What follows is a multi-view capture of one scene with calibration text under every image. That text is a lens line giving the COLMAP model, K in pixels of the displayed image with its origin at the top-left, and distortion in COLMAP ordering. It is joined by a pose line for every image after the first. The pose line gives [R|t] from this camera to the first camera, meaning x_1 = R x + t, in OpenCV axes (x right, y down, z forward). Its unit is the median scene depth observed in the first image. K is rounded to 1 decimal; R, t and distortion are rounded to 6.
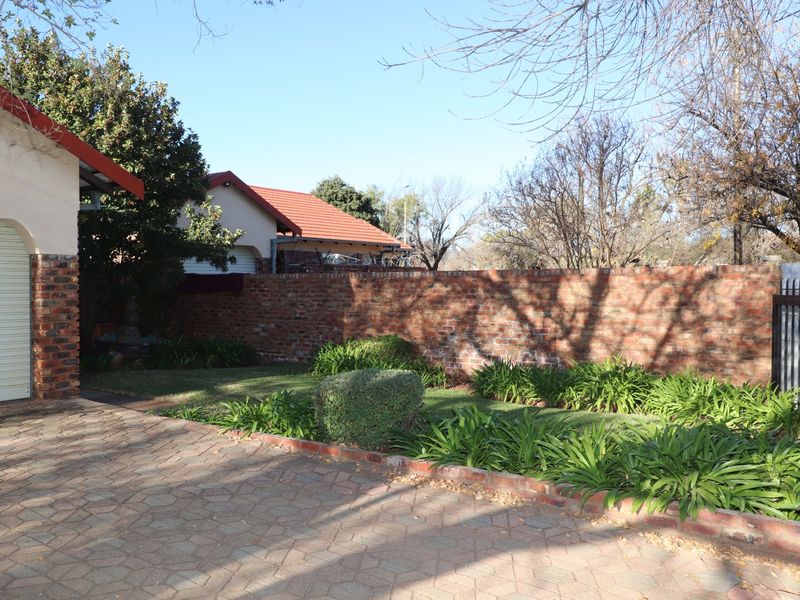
lens RADIAL K [[699.9, 0, 399.6], [0, 699.9, 298.8], [0, 0, 1]] dist [0.010364, 0.004806]
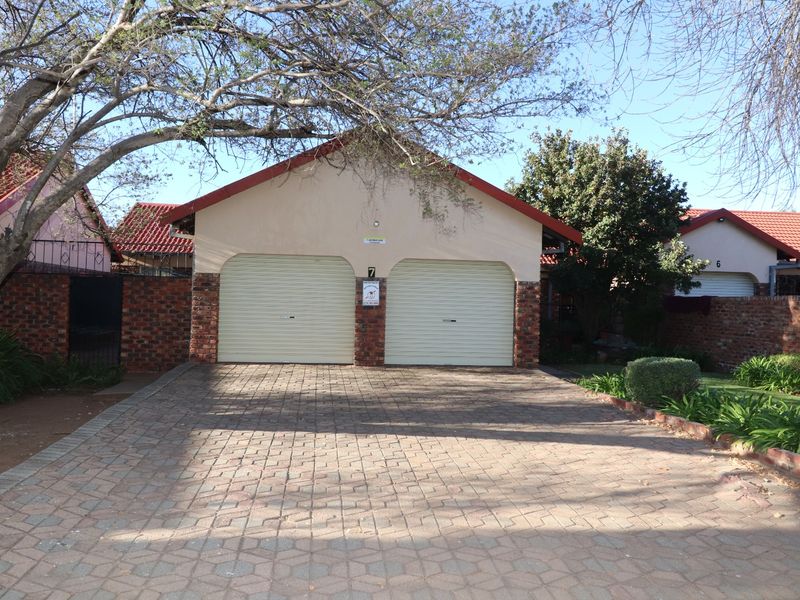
lens RADIAL K [[558.8, 0, 399.8], [0, 558.8, 299.4], [0, 0, 1]] dist [0.035879, -0.010494]
pose [[0.701824, 0.018283, -0.712116, 0.106526], [-0.039845, 0.999113, -0.013617, 0.004218], [0.711236, 0.037931, 0.701930, -0.063353]]
